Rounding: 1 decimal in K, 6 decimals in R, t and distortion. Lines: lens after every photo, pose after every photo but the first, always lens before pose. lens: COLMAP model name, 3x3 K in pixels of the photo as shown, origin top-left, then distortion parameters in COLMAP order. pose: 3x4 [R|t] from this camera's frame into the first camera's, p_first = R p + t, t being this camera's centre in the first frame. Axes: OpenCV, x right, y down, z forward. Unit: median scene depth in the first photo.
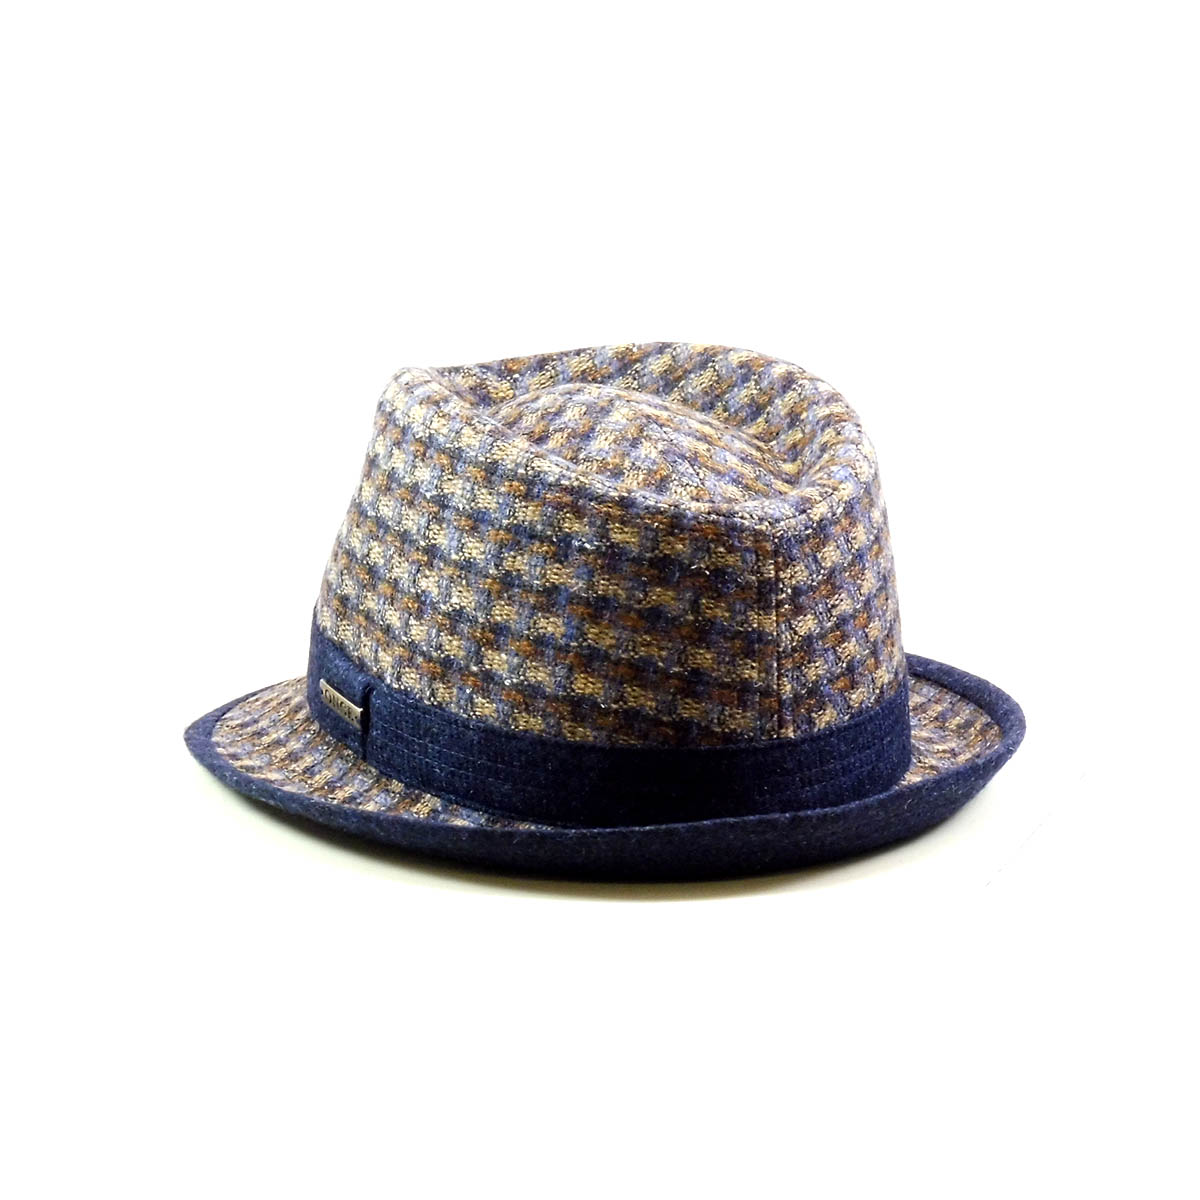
lens RADIAL K [[3691.9, 0, 595.0], [0, 3691.9, 601.9], [0, 0, 1]] dist [0.839891, 0.000000]
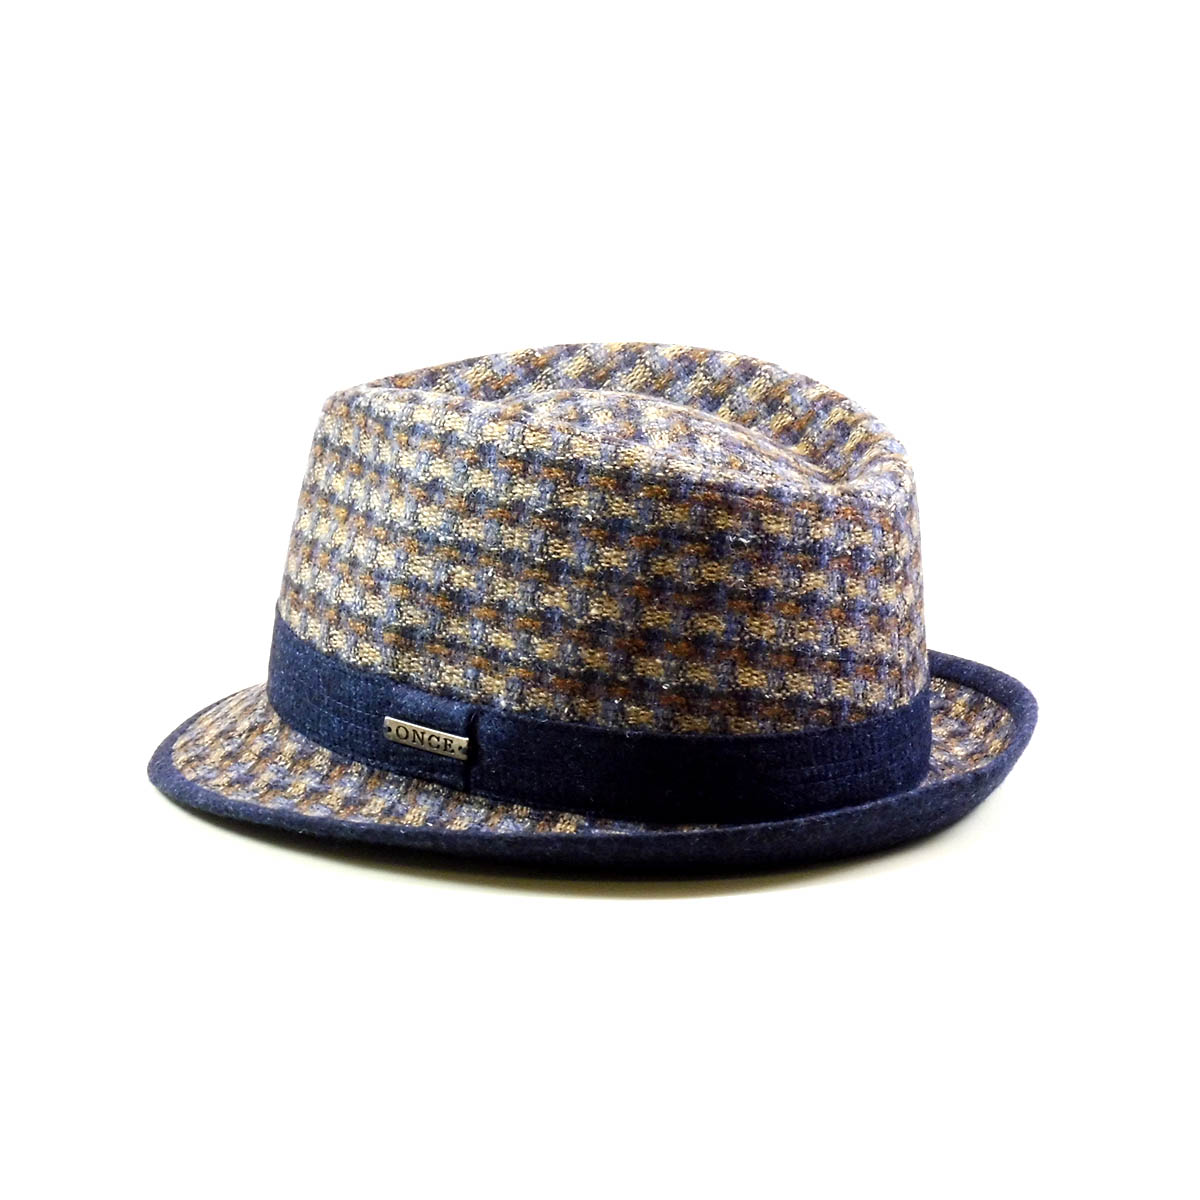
lens RADIAL K [[3691.9, 0, 597.8], [0, 3691.9, 605.9], [0, 0, 1]] dist [0.839891, 0.000000]
pose [[0.868901, -0.118105, 0.480689, -0.513687], [0.120057, 0.992405, 0.026816, -0.028606], [-0.480205, 0.034409, 0.876481, 0.133742]]
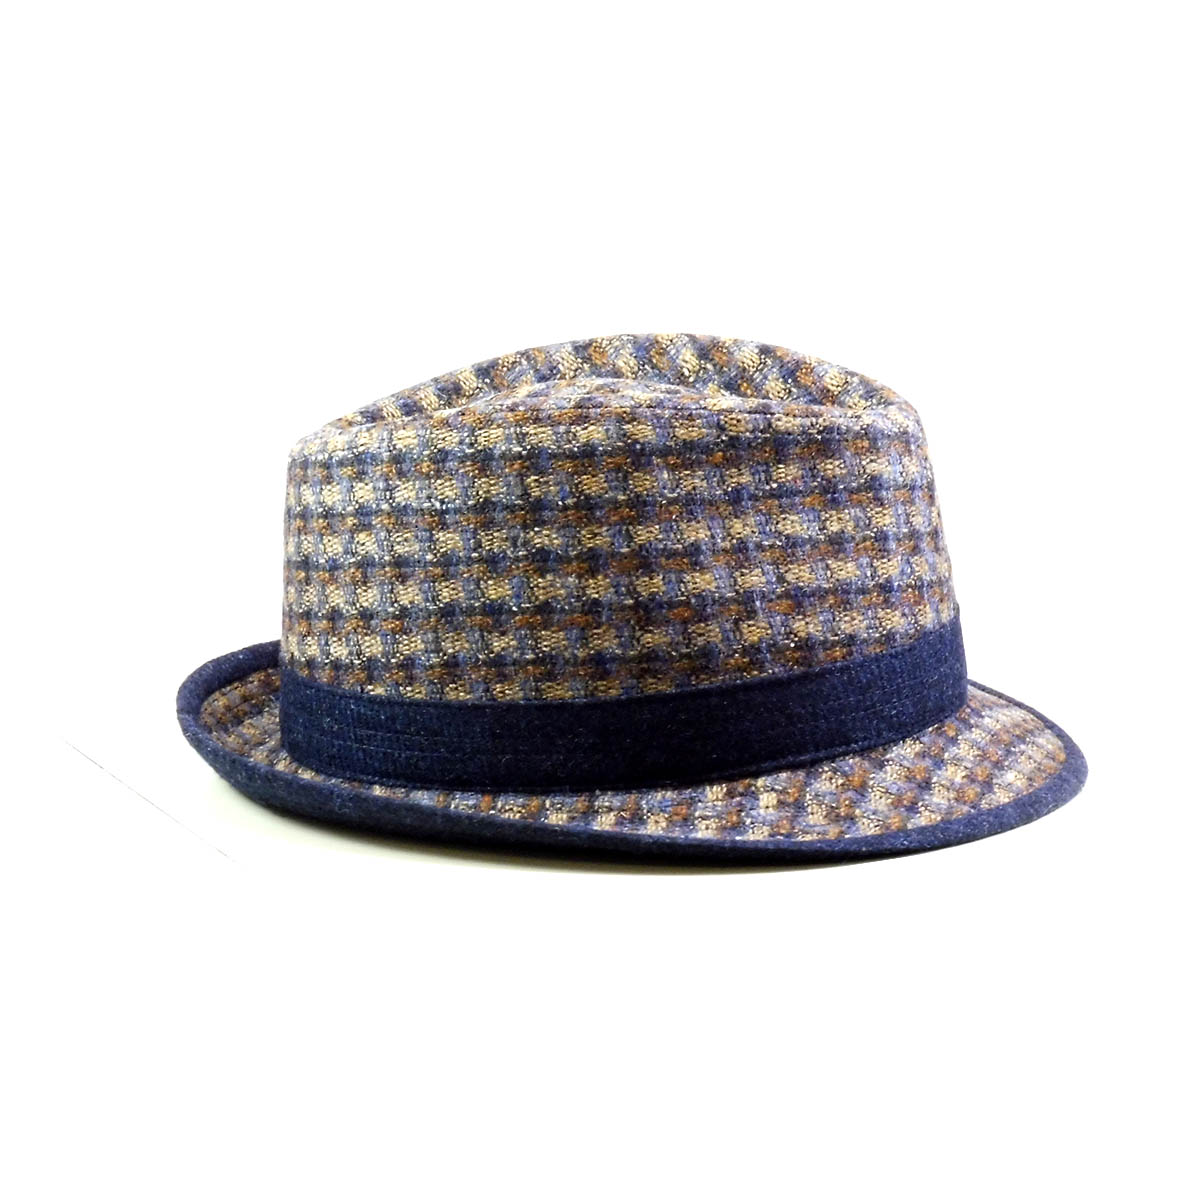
lens RADIAL K [[3691.9, 0, 597.8], [0, 3691.9, 596.6], [0, 0, 1]] dist [0.839891, 0.000000]
pose [[-0.676040, 0.192304, -0.711329, 0.766715], [-0.158023, 0.905050, 0.394858, -0.421243], [0.719722, 0.379346, -0.581461, 1.692944]]
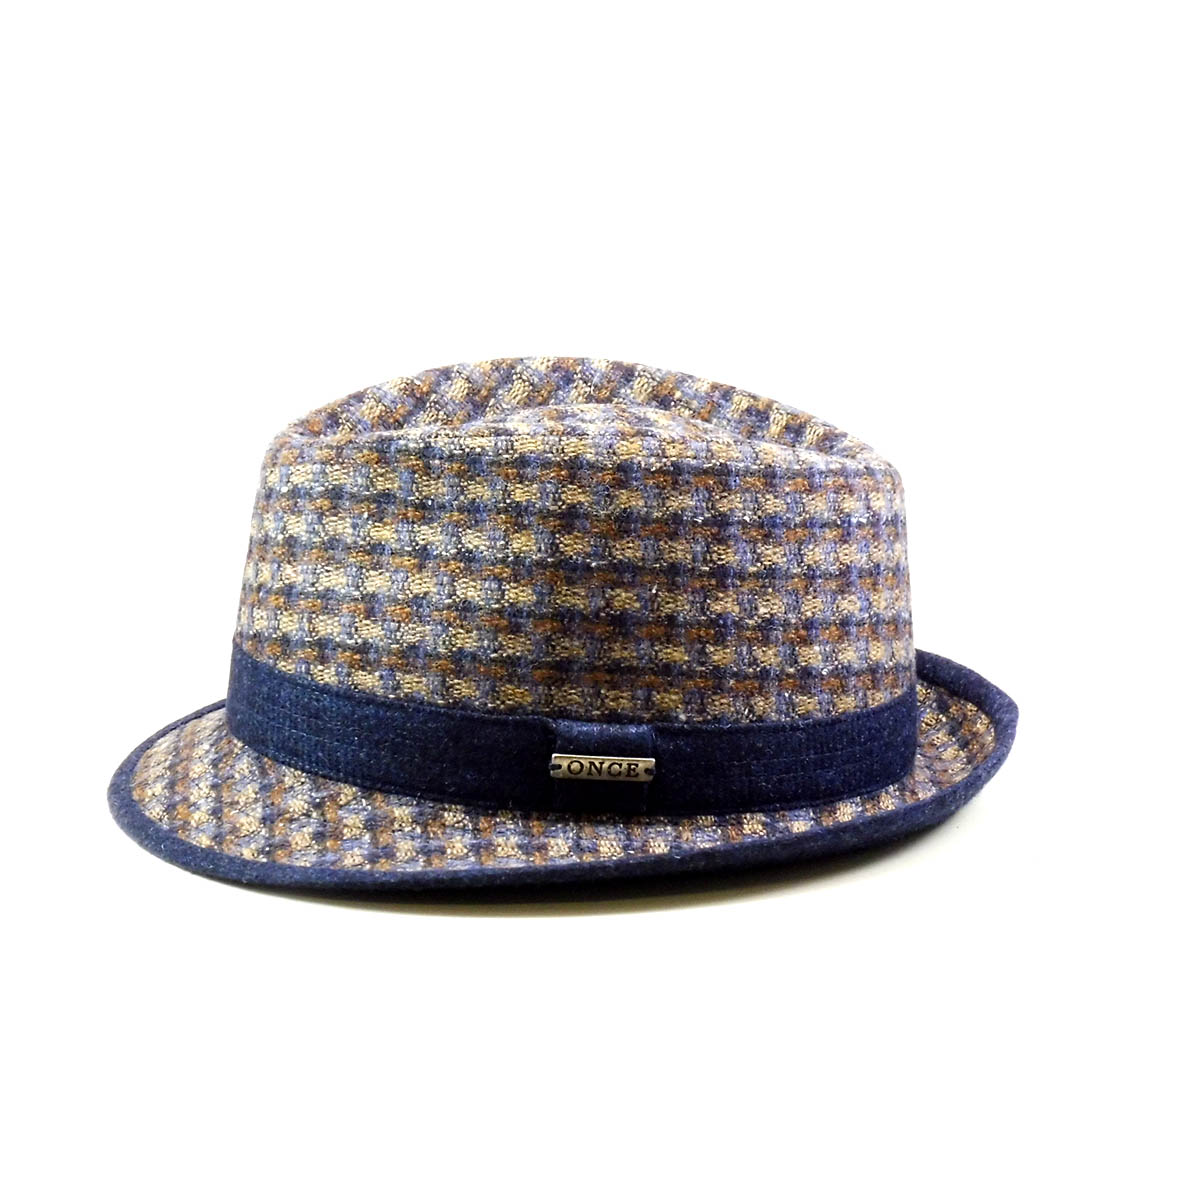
lens RADIAL K [[3691.9, 0, 589.1], [0, 3691.9, 603.1], [0, 0, 1]] dist [0.839891, 0.000000]
pose [[0.342922, -0.219035, 0.913470, -0.973691], [0.226837, 0.962966, 0.145748, -0.159944], [-0.911564, 0.157229, 0.379908, 0.663652]]
